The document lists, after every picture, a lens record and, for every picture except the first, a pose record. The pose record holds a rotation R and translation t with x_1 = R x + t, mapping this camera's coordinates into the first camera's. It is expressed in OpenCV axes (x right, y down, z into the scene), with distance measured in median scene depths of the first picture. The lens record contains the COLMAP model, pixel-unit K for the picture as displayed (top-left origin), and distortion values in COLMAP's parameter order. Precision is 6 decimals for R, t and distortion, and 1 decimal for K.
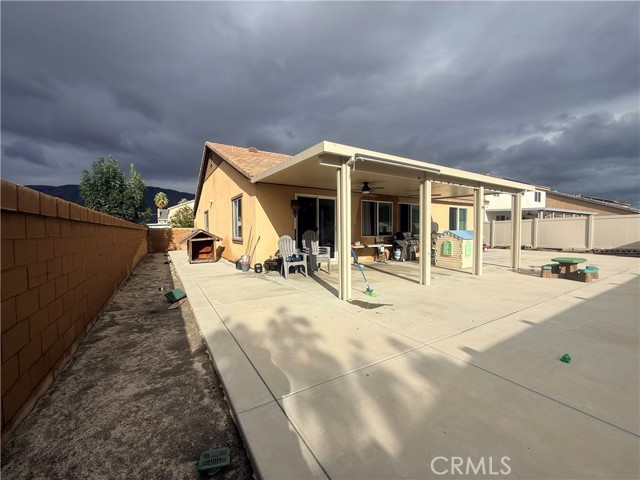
lens RADIAL K [[254.2, 0, 319.1], [0, 254.2, 237.8], [0, 0, 1]] dist [-0.003771, 0.001452]
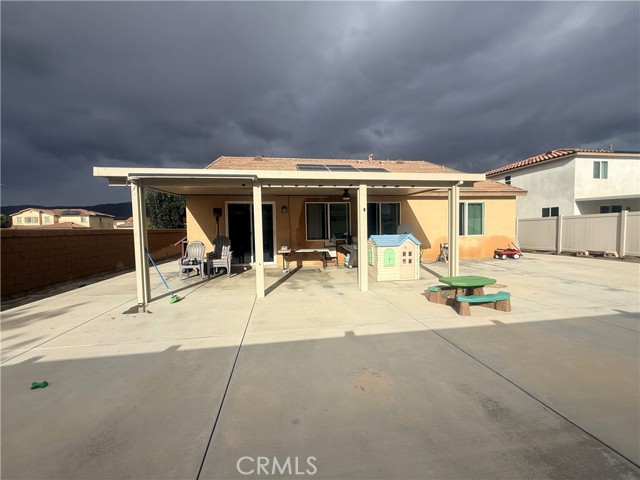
lens RADIAL K [[254.2, 0, 319.8], [0, 254.2, 240.6], [0, 0, 1]] dist [-0.003771, 0.001452]
pose [[0.922507, 0.007377, -0.385911, 0.651810], [0.002246, 0.999698, 0.024478, -0.031039], [0.385975, -0.023448, 0.922211, 0.142936]]
